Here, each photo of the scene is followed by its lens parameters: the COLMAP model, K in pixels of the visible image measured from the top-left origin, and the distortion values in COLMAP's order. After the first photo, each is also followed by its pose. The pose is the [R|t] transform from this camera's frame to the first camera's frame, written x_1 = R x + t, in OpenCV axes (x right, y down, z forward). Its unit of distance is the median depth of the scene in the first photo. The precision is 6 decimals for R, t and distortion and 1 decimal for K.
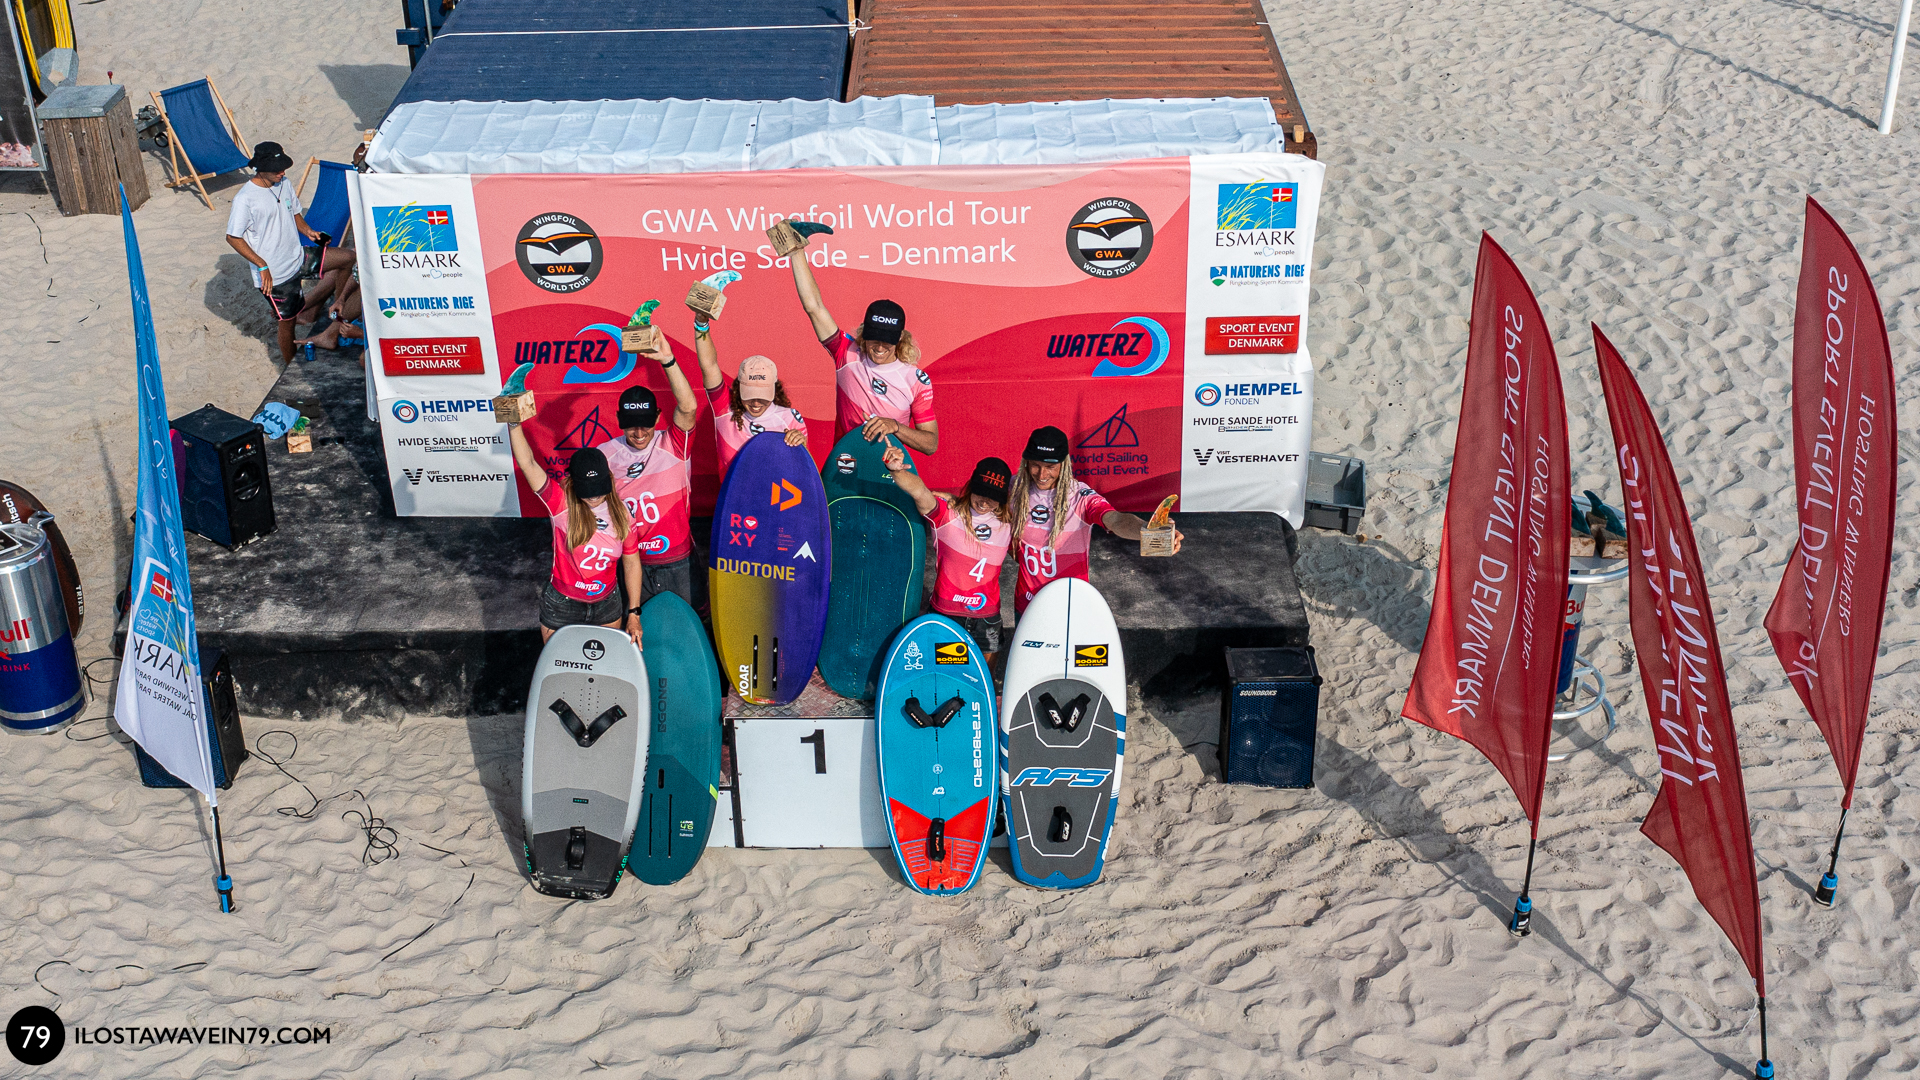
lens RADIAL K [[2158.0, 0, 949.5], [0, 2158.0, 501.8], [0, 0, 1]] dist [-0.022754, 0.005066]
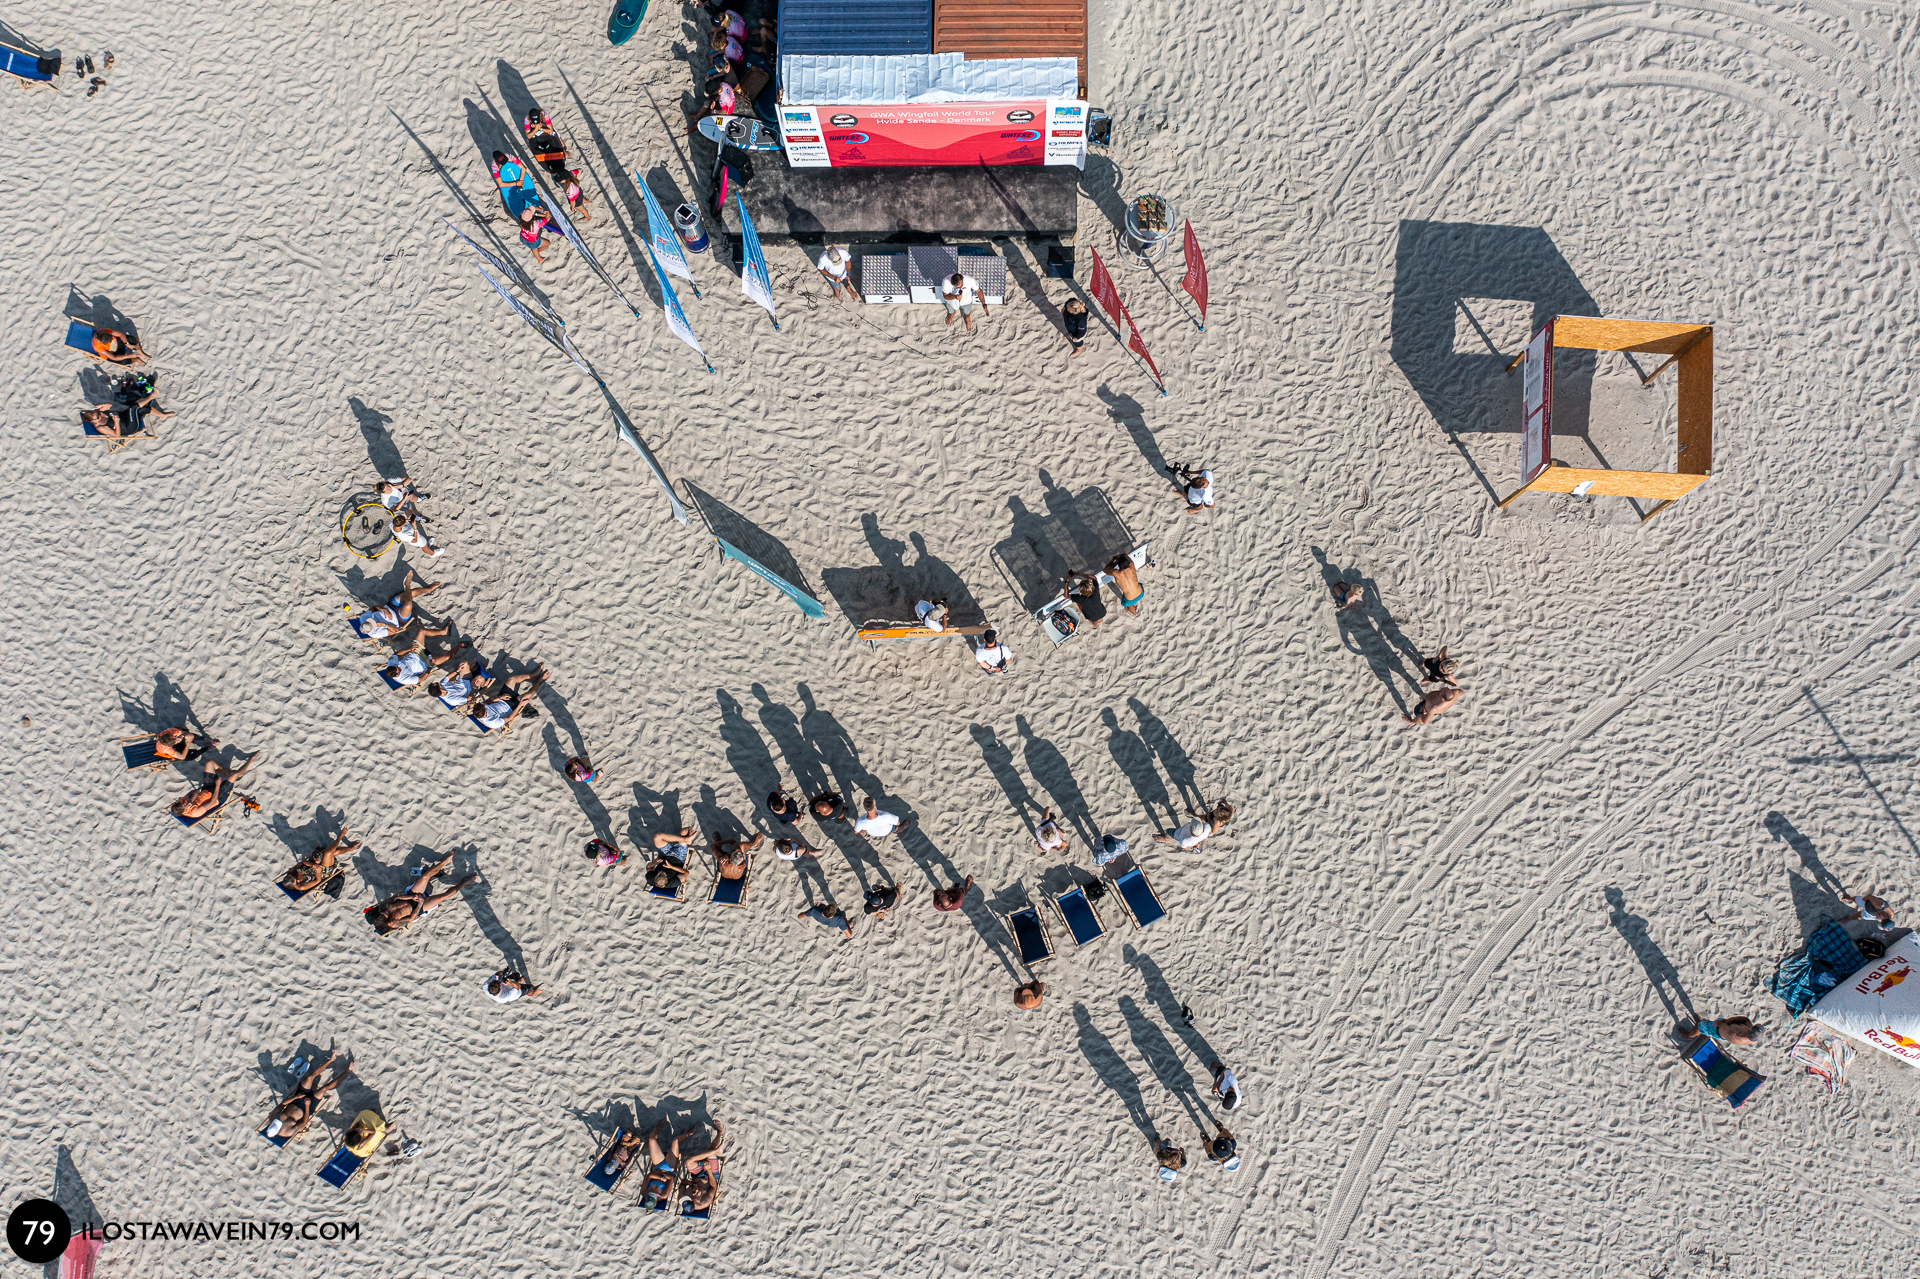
lens RADIAL K [[1510.0, 0, 960.0], [0, 1510.0, 639.5], [0, 0, 1]] dist [-0.028198, 0.007061]
pose [[0.999929, 0.002924, -0.011550, 0.013886], [0.007061, 0.635407, 0.772145, -1.305682], [0.009597, -0.772172, 0.635341, -0.951972]]
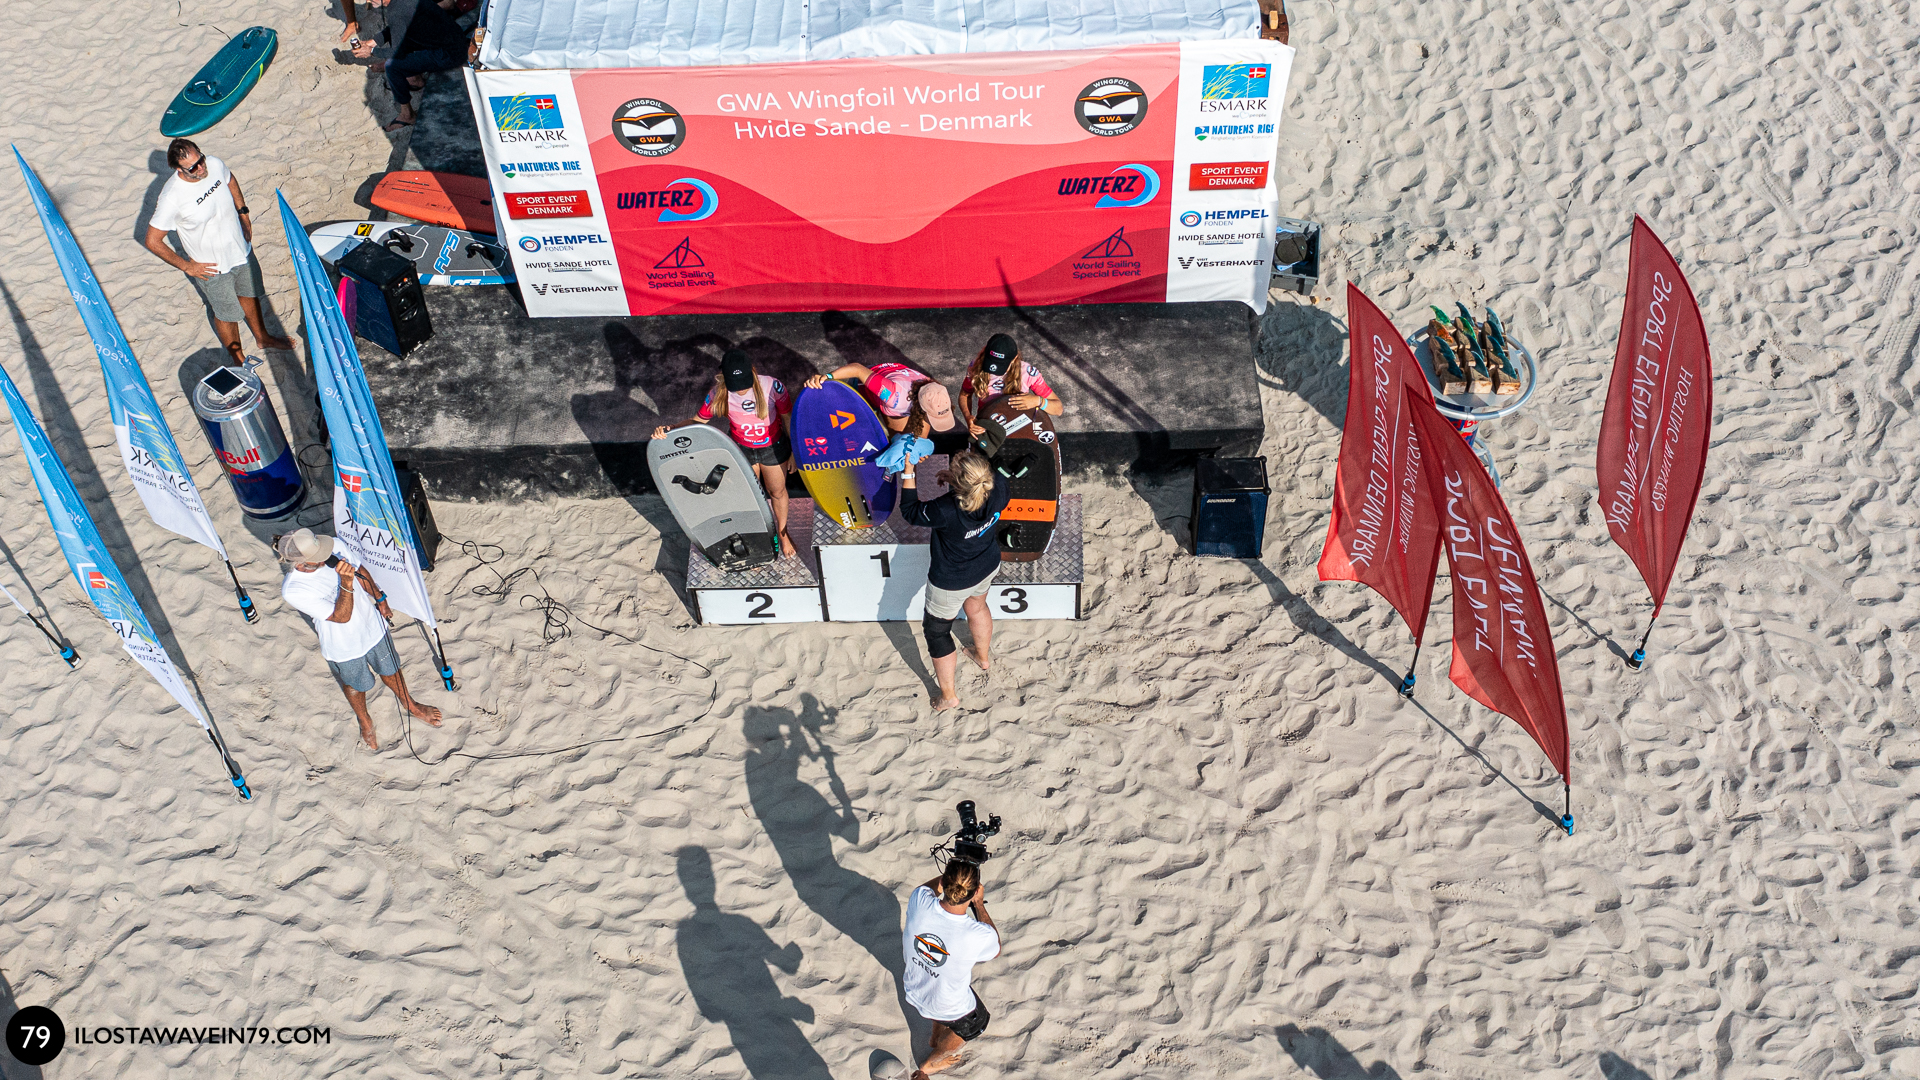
lens RADIAL K [[1918.0, 0, 966.9], [0, 1918.0, 619.3], [0, 0, 1]] dist [-0.023726, 0.008104]
pose [[0.999855, -0.016741, -0.002982, -0.006610], [0.016577, 0.920551, 0.390271, -0.272534], [-0.003789, -0.390264, 0.920695, -0.079553]]
